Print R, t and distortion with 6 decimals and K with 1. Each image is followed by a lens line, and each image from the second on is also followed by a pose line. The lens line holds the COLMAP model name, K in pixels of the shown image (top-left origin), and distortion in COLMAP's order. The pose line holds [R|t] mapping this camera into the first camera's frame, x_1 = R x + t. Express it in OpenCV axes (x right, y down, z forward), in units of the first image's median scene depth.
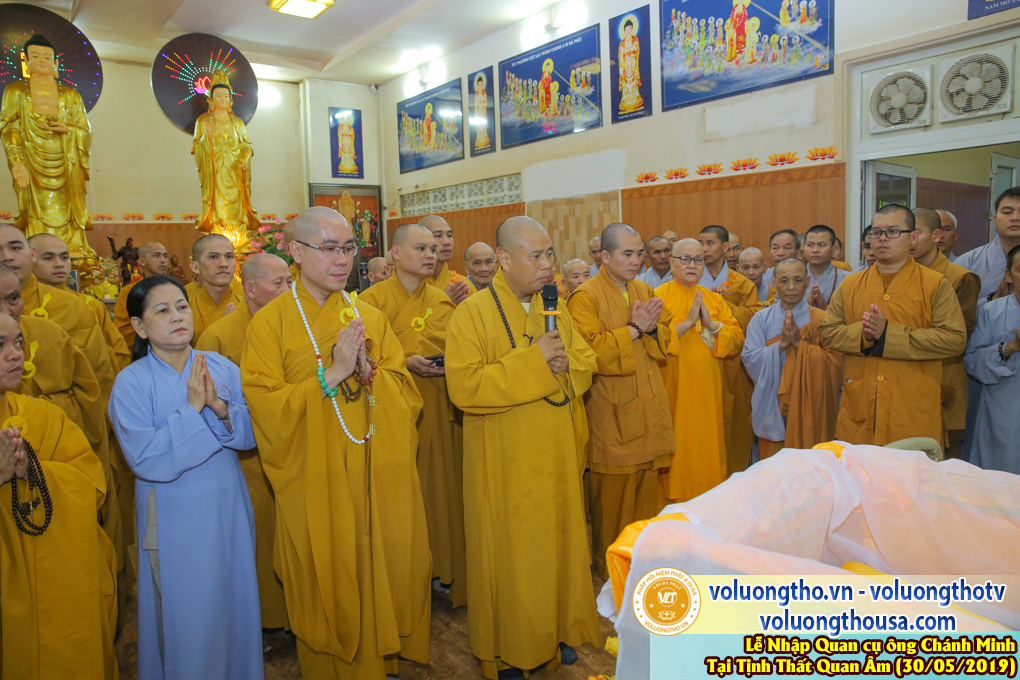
lens RADIAL K [[693.3, 0, 508.6], [0, 693.3, 337.3], [0, 0, 1]] dist [-0.110579, 0.085180]
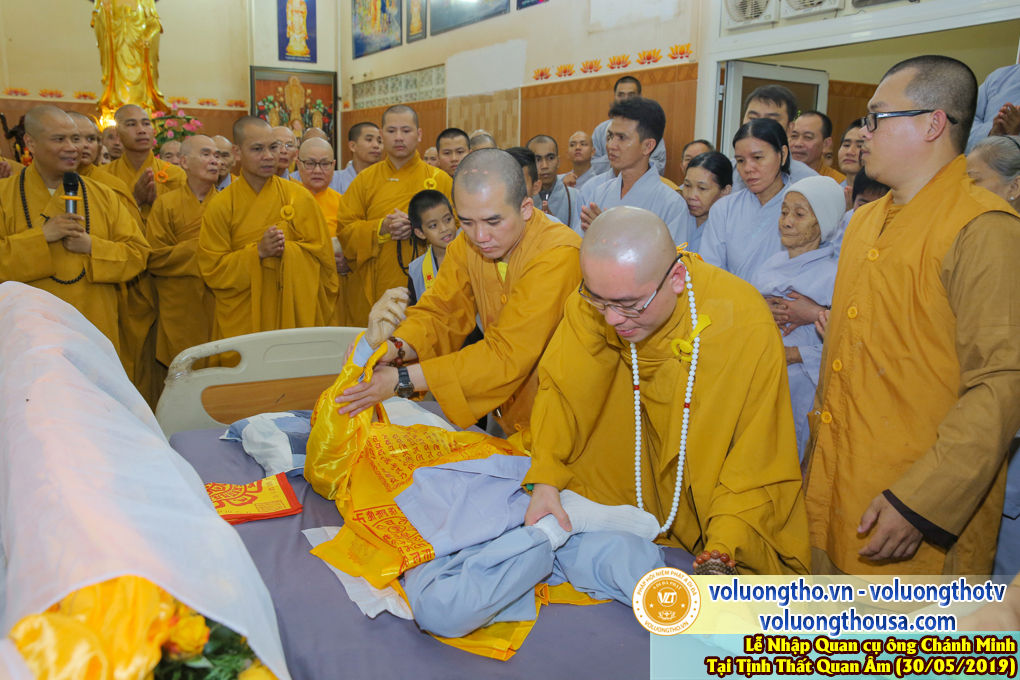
lens RADIAL K [[852.7, 0, 507.2], [0, 852.7, 337.2], [0, 0, 1]] dist [-0.068029, 0.106072]
pose [[0.986819, 0.082130, -0.139440, 0.285226], [-0.070262, 0.993638, 0.088011, 0.007863], [0.145781, -0.077054, 0.986312, -0.086313]]
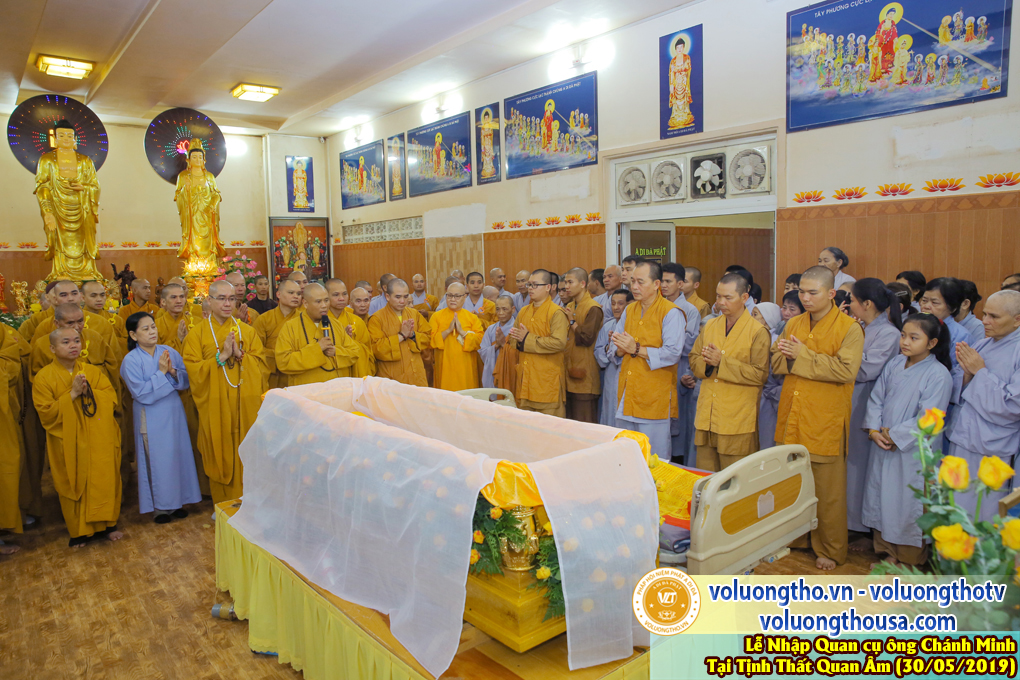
lens RADIAL K [[693.3, 0, 508.6], [0, 693.3, 337.3], [0, 0, 1]] dist [-0.110579, 0.085180]
pose [[0.999938, 0.006140, 0.009274, 0.178413], [-0.006098, 0.999971, -0.004570, -0.000529], [-0.009301, 0.004514, 0.999947, -0.336071]]
